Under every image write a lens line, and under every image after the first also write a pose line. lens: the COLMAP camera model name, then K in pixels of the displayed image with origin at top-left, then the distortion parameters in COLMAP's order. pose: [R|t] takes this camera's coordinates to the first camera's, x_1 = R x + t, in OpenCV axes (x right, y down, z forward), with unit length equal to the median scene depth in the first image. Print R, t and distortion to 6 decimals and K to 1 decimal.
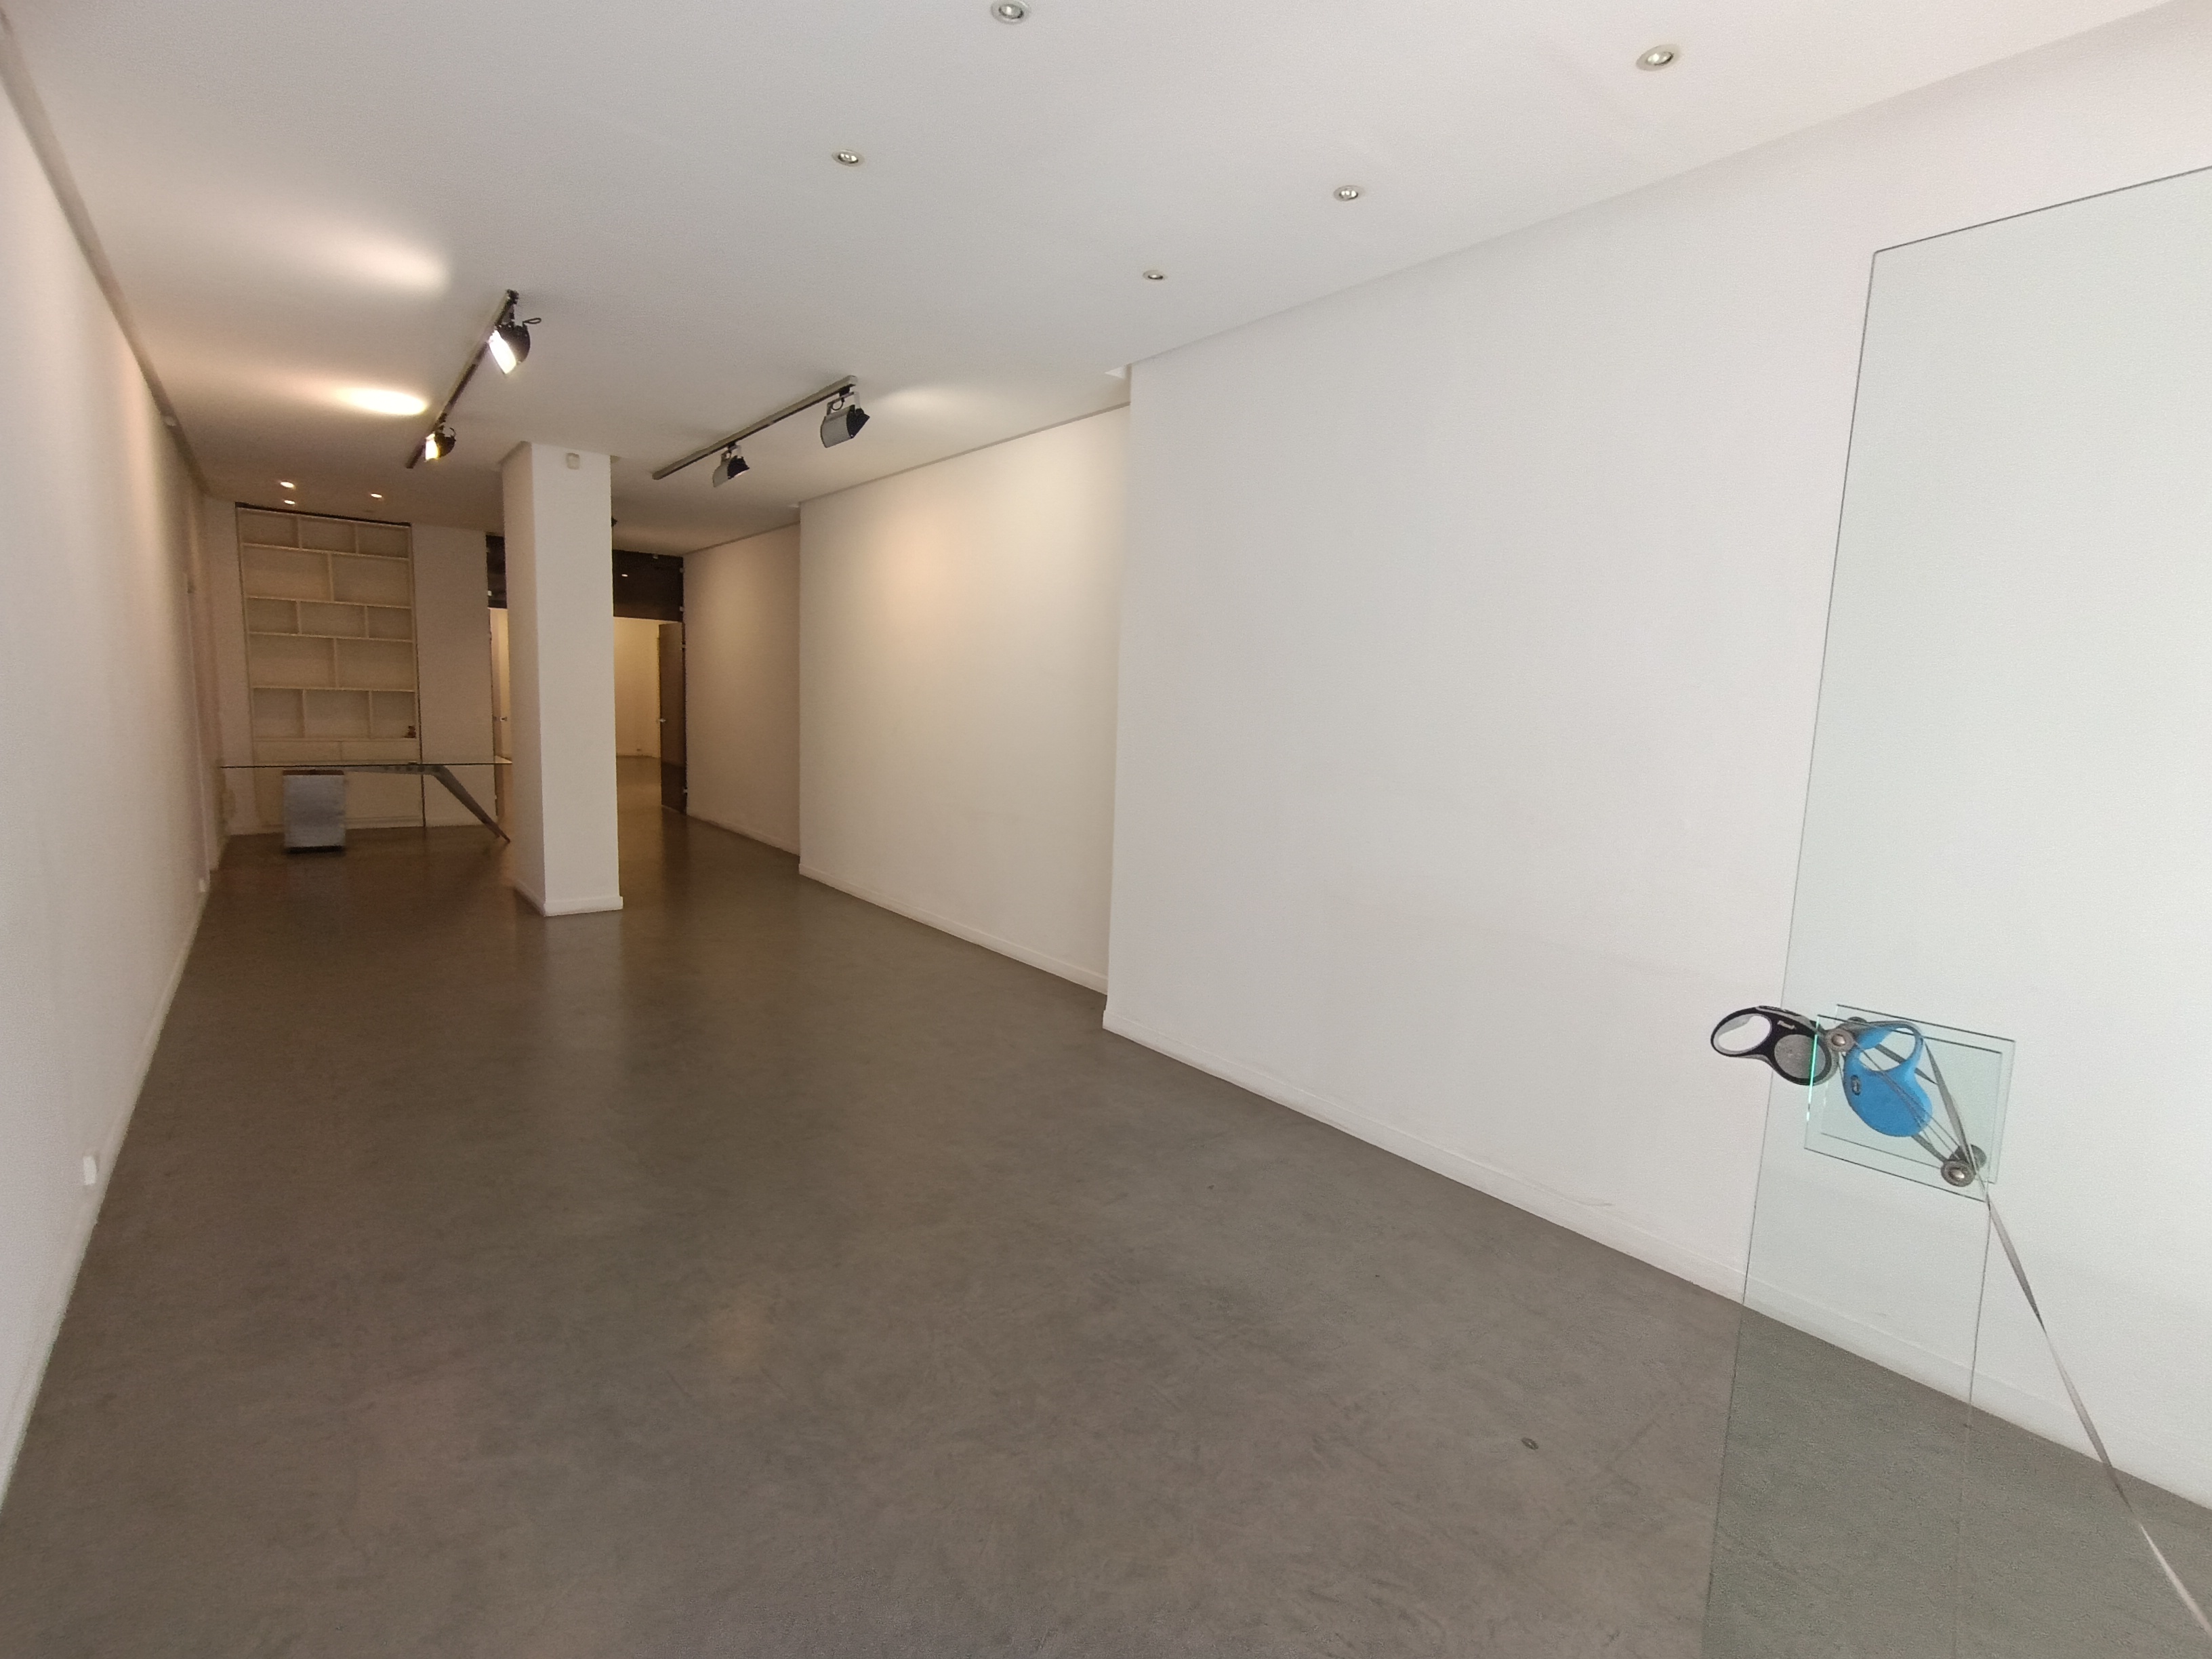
lens RADIAL K [[1007.4, 0, 1118.5], [0, 1007.4, 820.5], [0, 0, 1]] dist [-0.017830, 0.009038]
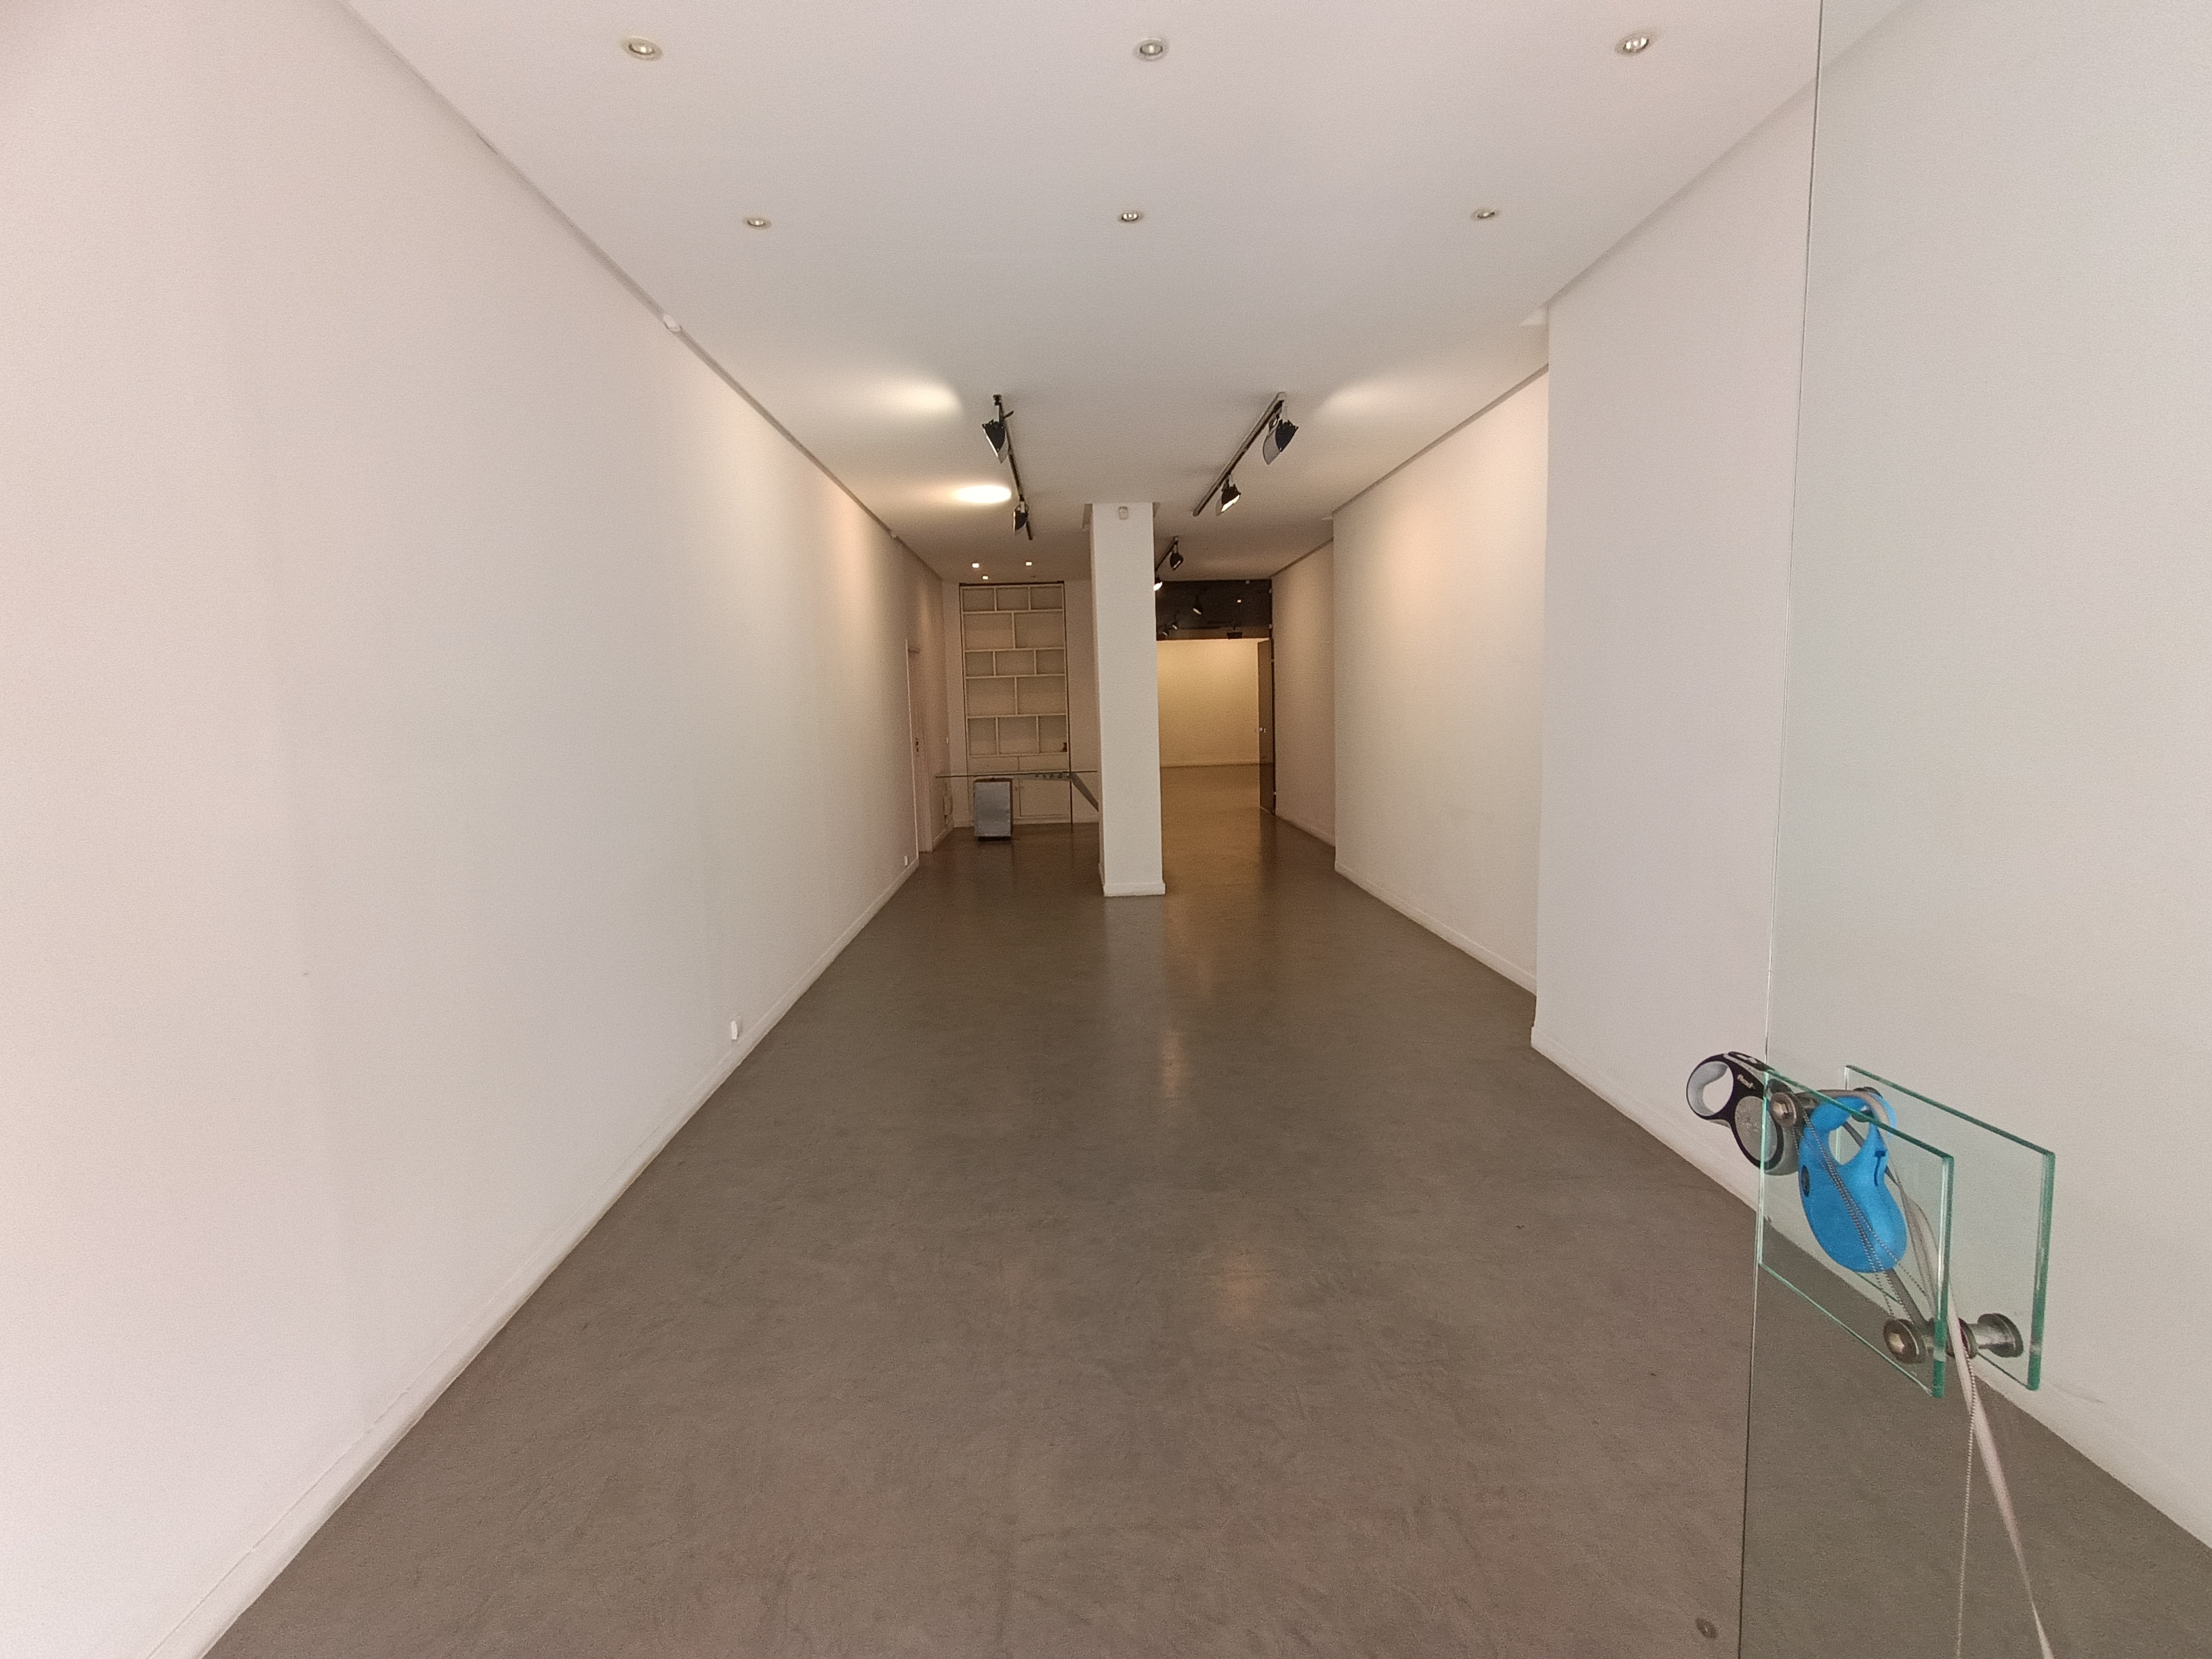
lens RADIAL K [[1007.4, 0, 1107.2], [0, 1007.4, 819.7], [0, 0, 1]] dist [-0.017830, 0.009038]
pose [[0.797655, 0.008924, -0.603048, 0.135308], [-0.012365, 0.999922, -0.001558, 0.005290], [0.602987, 0.008699, 0.797704, 0.032211]]
